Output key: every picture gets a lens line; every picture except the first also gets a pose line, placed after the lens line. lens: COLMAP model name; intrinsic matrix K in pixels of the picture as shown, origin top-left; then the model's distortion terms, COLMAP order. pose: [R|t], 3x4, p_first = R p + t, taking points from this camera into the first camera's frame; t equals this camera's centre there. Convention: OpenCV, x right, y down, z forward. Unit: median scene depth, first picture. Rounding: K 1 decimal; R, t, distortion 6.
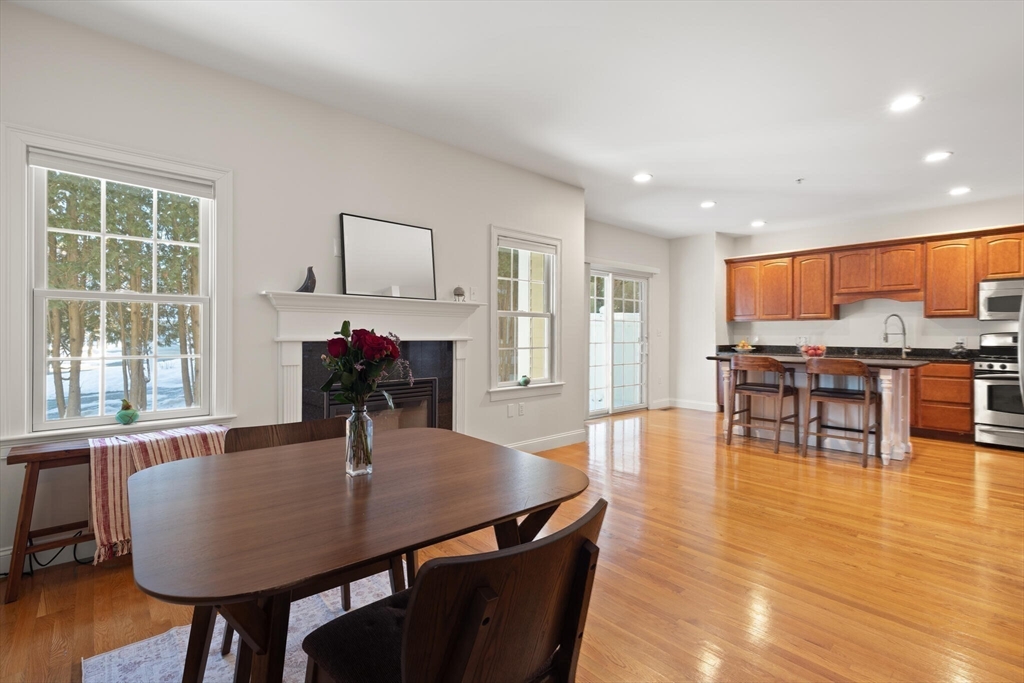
lens RADIAL K [[465.7, 0, 511.9], [0, 465.7, 331.5], [0, 0, 1]] dist [-0.000992, -0.000253]
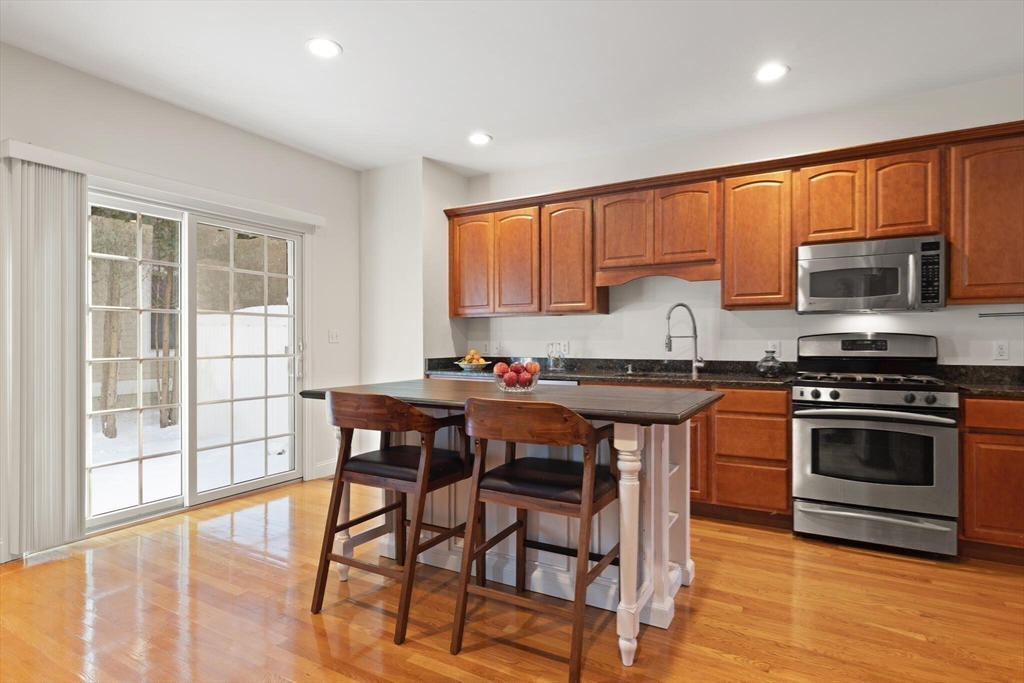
lens RADIAL K [[536.2, 0, 512.0], [0, 536.2, 341.5], [0, 0, 1]] dist [-0.003005, -0.000943]
pose [[0.947120, -0.005392, 0.320834, 0.423772], [0.003195, 0.999968, 0.007373, 0.005652], [-0.320863, -0.005958, 0.947107, 0.450225]]
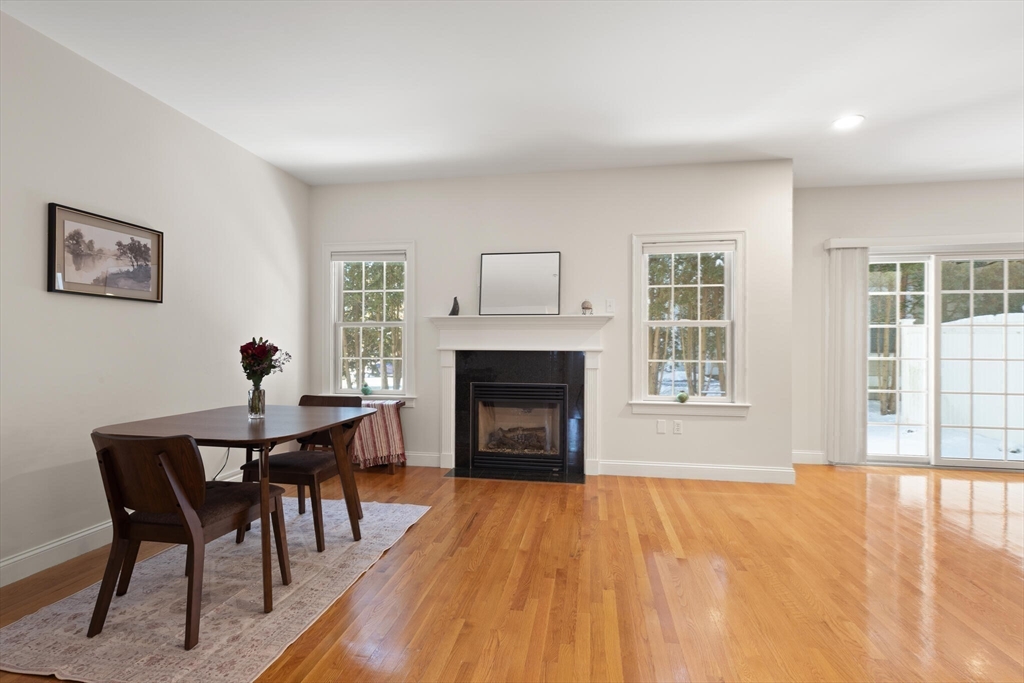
lens RADIAL K [[463.9, 0, 516.6], [0, 463.9, 343.9], [0, 0, 1]] dist [0.002272, 0.000181]
pose [[0.638113, -0.003577, -0.769935, 0.414952], [0.003064, 0.999993, -0.002106, 0.002860], [0.769937, -0.001016, 0.638119, 0.138989]]
